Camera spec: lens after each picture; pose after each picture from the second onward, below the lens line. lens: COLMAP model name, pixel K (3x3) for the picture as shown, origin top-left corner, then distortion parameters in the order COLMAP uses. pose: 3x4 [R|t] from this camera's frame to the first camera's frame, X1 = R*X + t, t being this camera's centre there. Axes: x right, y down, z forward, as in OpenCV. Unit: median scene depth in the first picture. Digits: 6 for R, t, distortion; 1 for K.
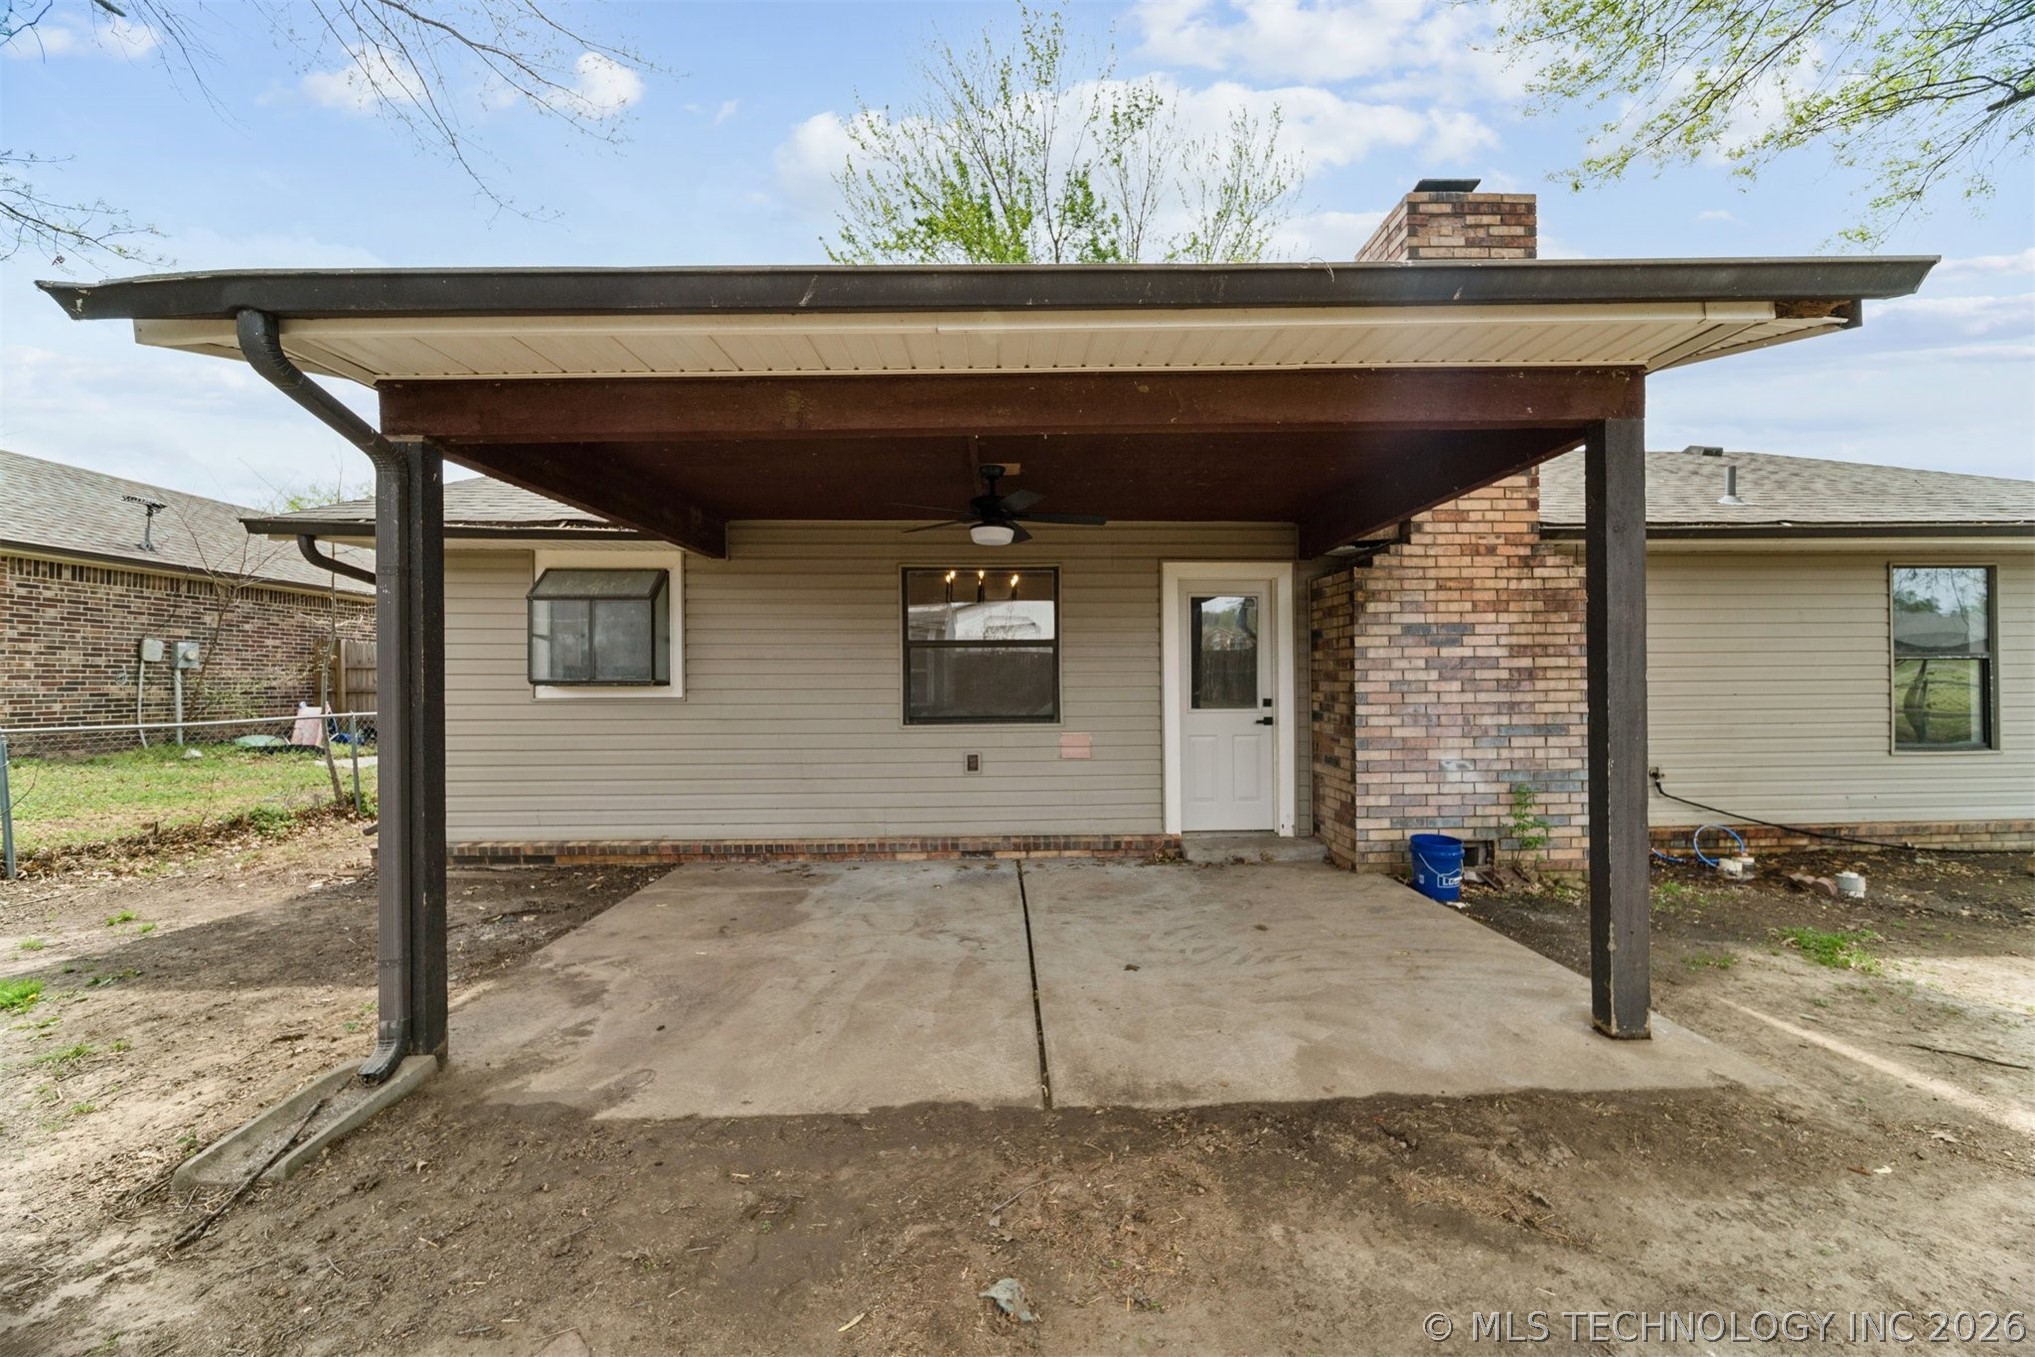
lens RADIAL K [[734.3, 0, 1031.7], [0, 734.3, 679.7], [0, 0, 1]] dist [-0.001159, -0.000619]
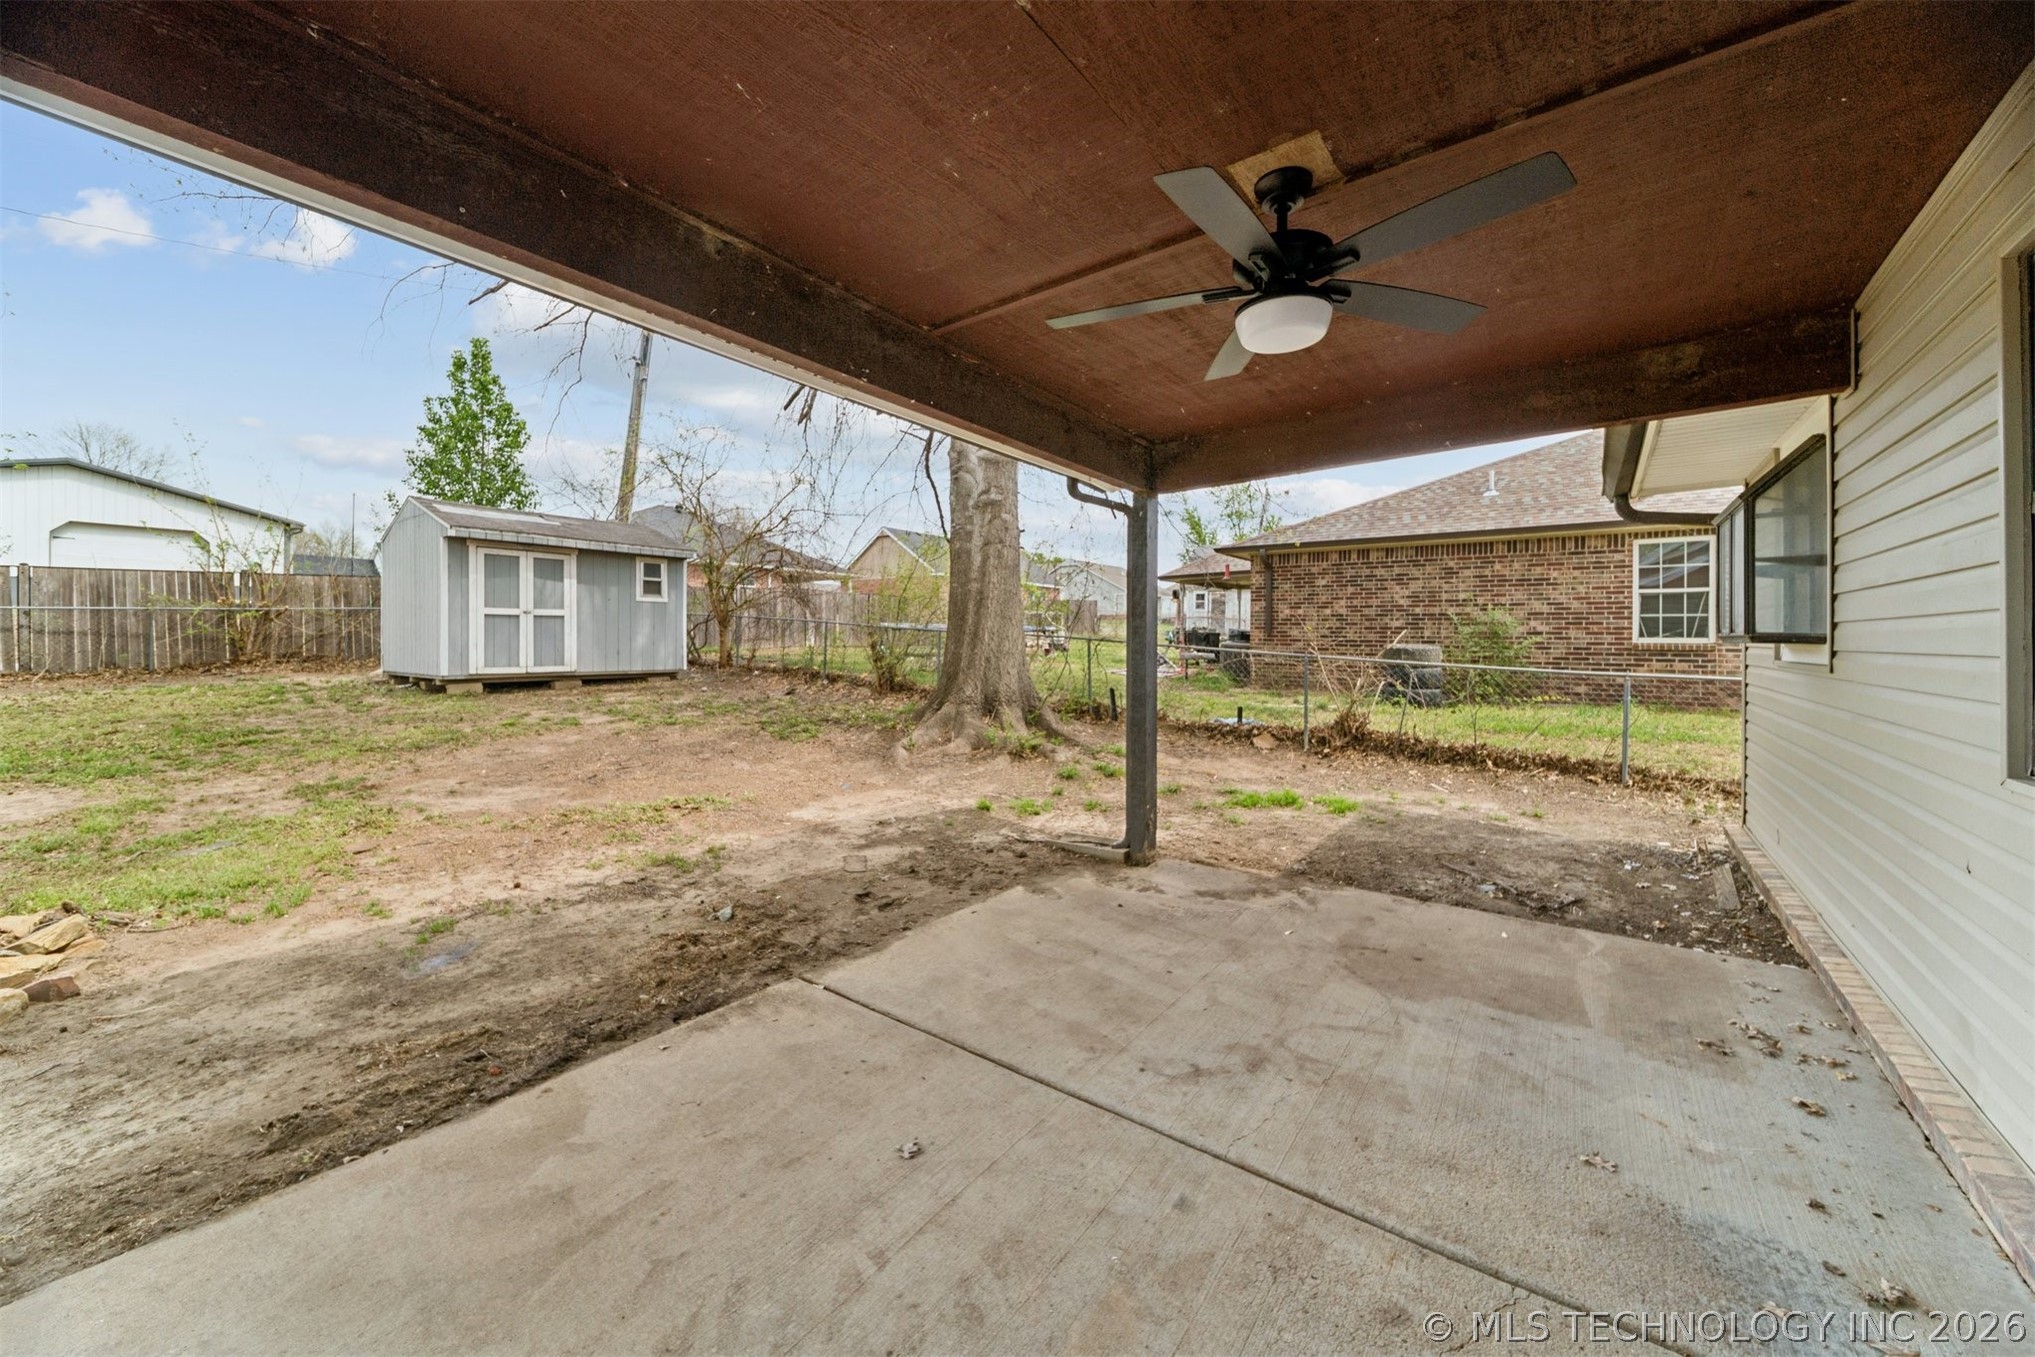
lens RADIAL K [[756.0, 0, 1018.2], [0, 756.0, 641.4], [0, 0, 1]] dist [-0.001177, -0.000438]
pose [[-0.638072, 0.003565, -0.769968, 0.342835], [0.000089, 0.999990, 0.004556, 0.003181], [0.769977, 0.002838, -0.638066, 0.933622]]
